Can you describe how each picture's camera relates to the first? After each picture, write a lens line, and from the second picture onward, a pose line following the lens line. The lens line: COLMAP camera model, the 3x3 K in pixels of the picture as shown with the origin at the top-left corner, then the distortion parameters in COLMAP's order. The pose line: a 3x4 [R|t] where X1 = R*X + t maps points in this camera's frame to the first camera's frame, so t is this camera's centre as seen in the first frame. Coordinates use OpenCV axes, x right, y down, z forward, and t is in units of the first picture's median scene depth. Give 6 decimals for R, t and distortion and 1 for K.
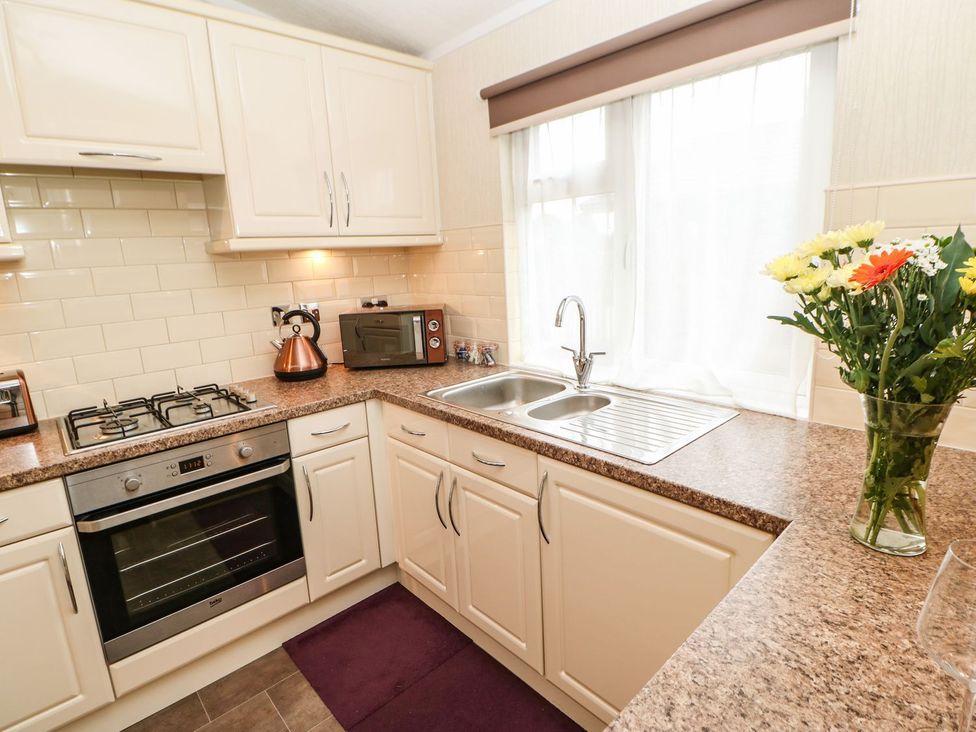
lens RADIAL K [[515.3, 0, 498.5], [0, 515.3, 348.1], [0, 0, 1]] dist [0.001329, -0.012287]
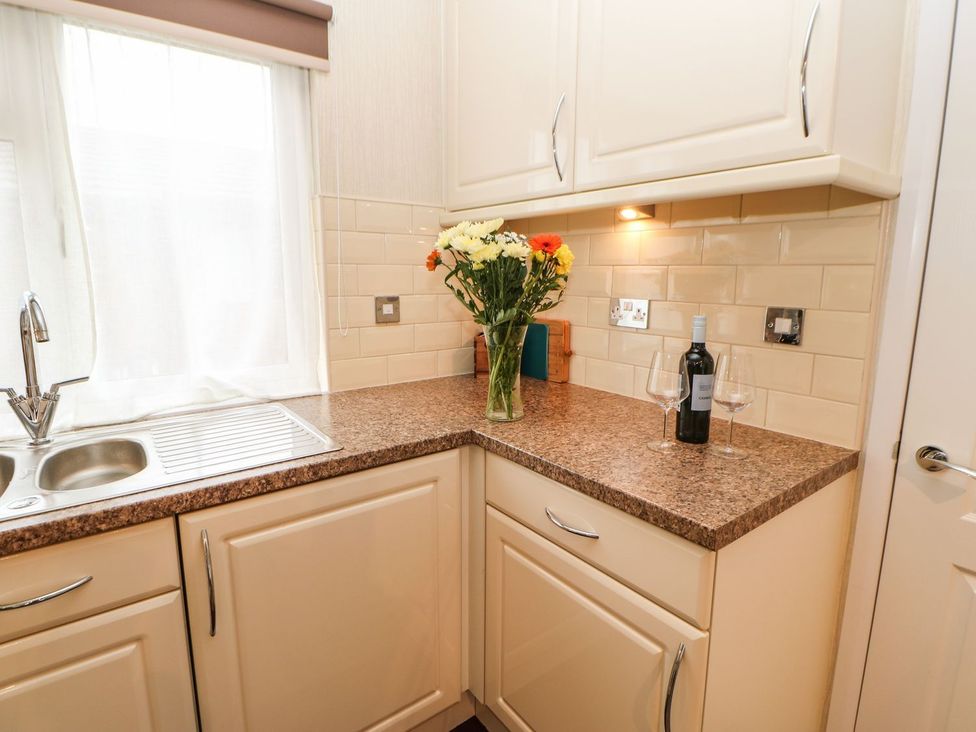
lens RADIAL K [[515.3, 0, 498.5], [0, 515.3, 348.1], [0, 0, 1]] dist [0.001329, -0.012287]
pose [[0.092377, -0.102006, 0.990485, -0.547279], [0.178028, 0.980402, 0.084364, 0.013302], [-0.979680, 0.168541, 0.108727, 0.528708]]
